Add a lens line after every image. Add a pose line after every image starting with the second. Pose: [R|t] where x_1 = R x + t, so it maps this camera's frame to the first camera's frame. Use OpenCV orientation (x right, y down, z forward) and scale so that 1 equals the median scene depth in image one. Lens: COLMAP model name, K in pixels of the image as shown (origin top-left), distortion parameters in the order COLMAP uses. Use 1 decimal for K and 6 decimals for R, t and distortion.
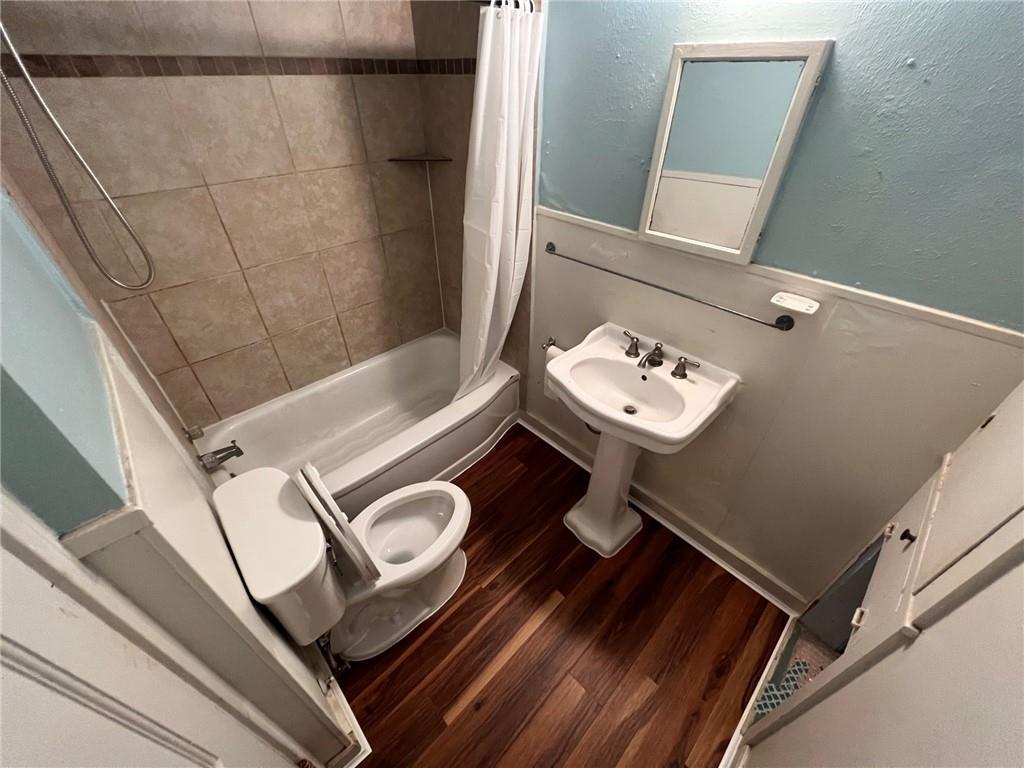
lens RADIAL K [[412.0, 0, 512.7], [0, 412.0, 386.2], [0, 0, 1]] dist [0.001837, 0.000195]
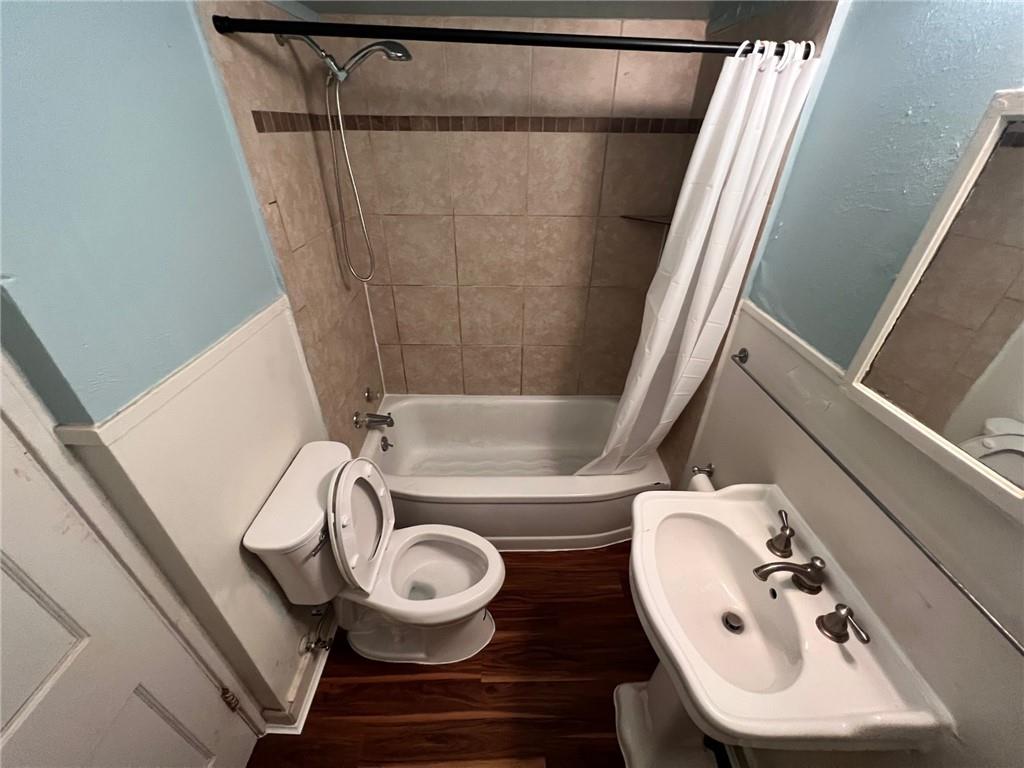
lens RADIAL K [[412.0, 0, 512.7], [0, 412.0, 386.2], [0, 0, 1]] dist [0.001837, 0.000195]
pose [[0.726315, 0.375236, -0.575903, 0.244444], [-0.428159, 0.902428, 0.048003, -0.147389], [0.537723, 0.211712, 0.816108, 0.186793]]
